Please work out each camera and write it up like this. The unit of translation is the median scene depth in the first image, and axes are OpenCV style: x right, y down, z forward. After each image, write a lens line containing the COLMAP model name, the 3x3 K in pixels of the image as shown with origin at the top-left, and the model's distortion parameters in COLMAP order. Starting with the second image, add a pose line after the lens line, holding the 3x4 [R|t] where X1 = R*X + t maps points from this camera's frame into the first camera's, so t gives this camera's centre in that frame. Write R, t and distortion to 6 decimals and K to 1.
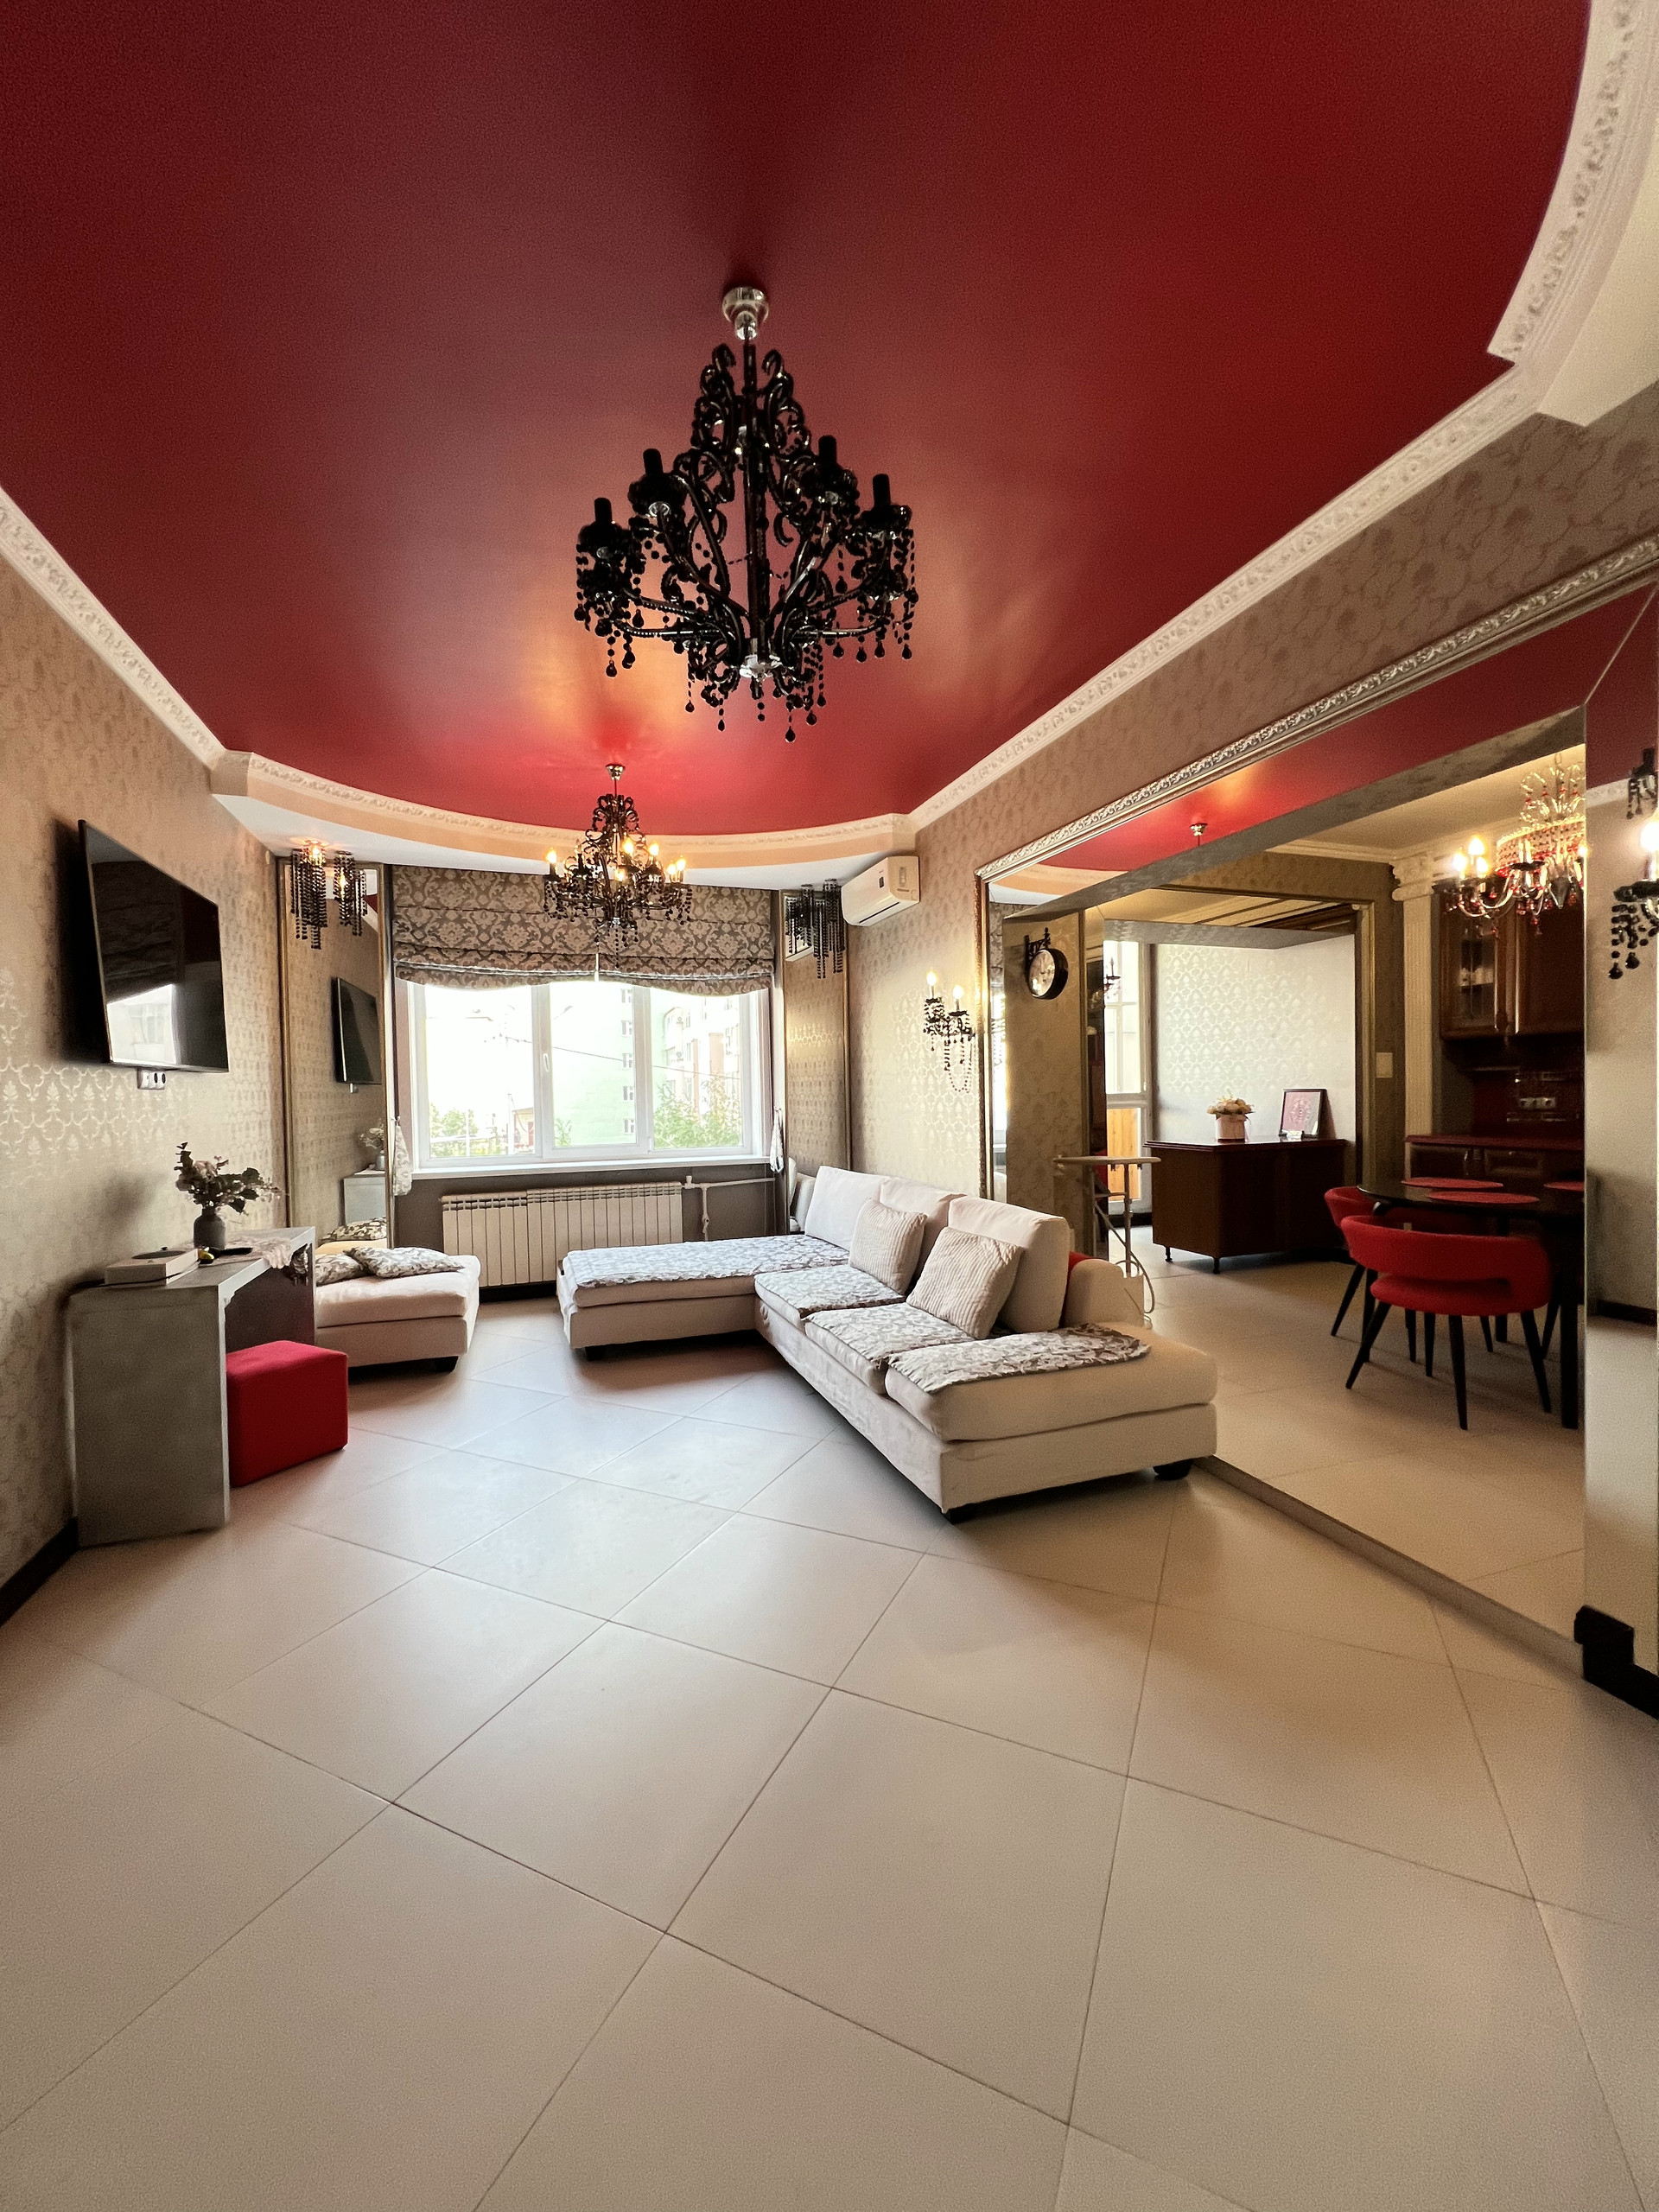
lens RADIAL K [[882.0, 0, 836.4], [0, 882.0, 1116.0], [0, 0, 1]] dist [0.003633, 0.000162]
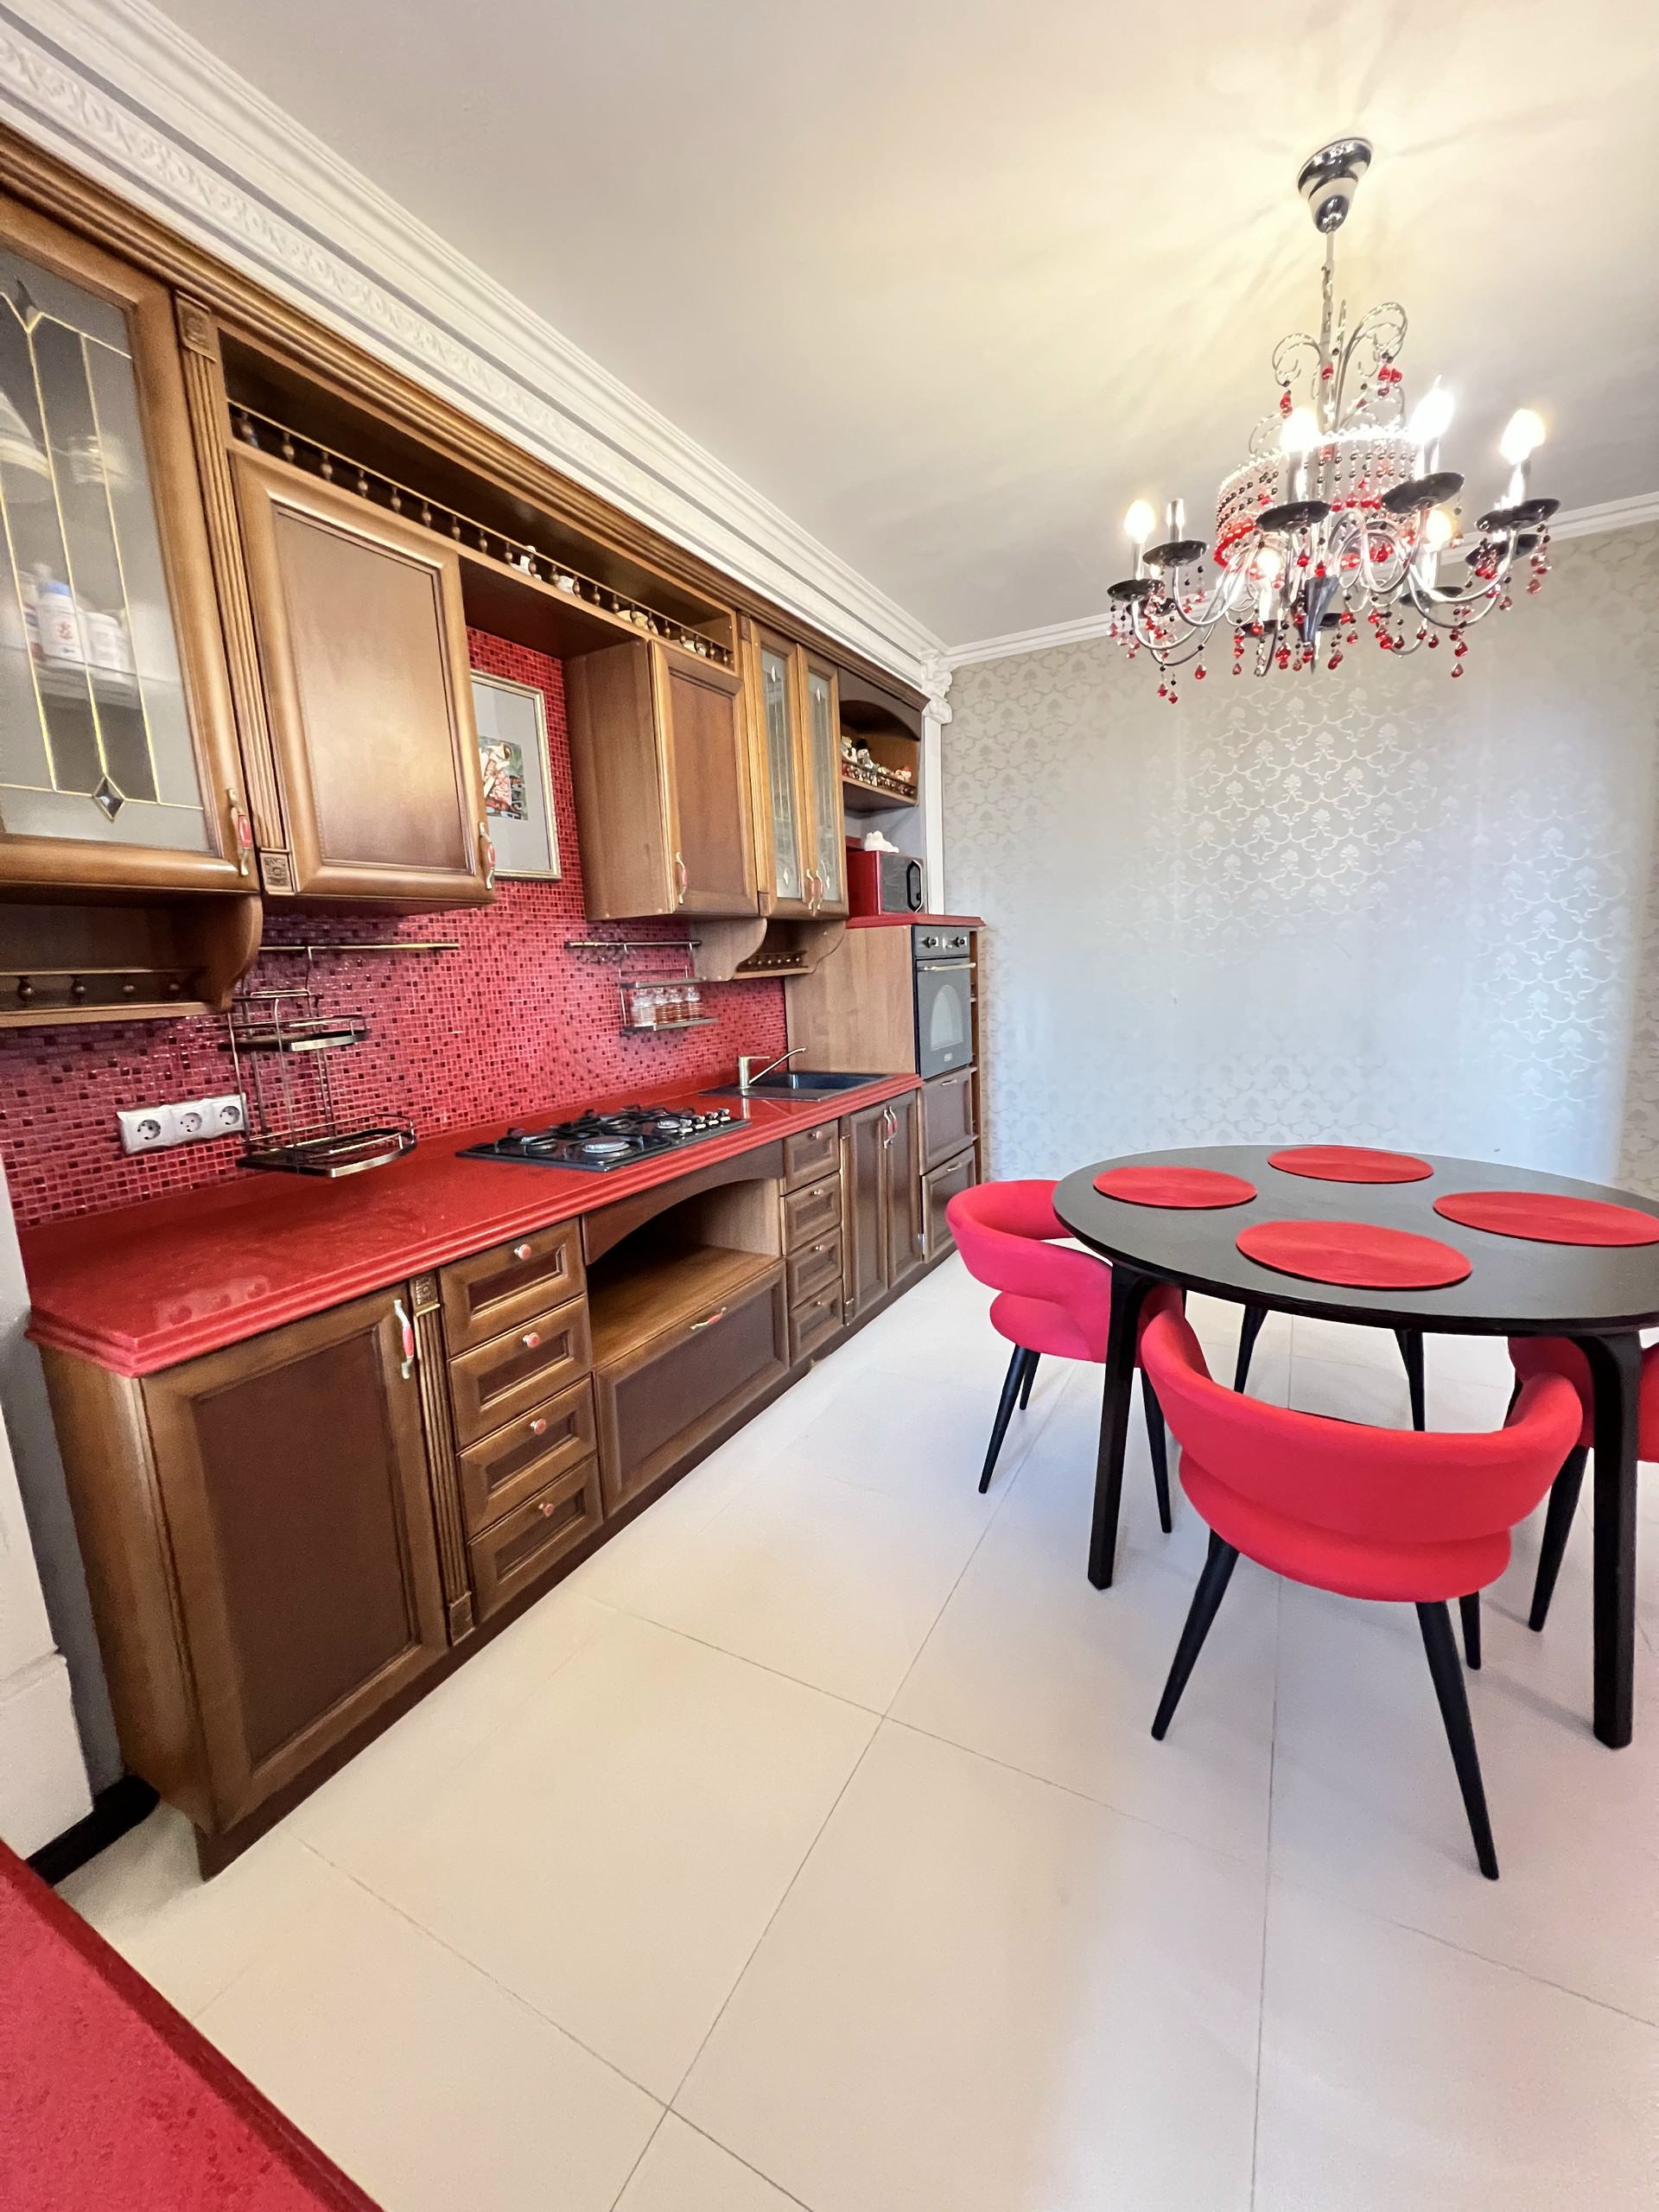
lens RADIAL K [[882.0, 0, 829.5], [0, 882.0, 1103.0], [0, 0, 1]] dist [0.003633, 0.000162]
pose [[-0.665161, -0.080475, 0.742351, 0.590876], [0.068142, 0.983485, 0.167673, -0.086503], [-0.743584, 0.162115, -0.648692, 1.518378]]
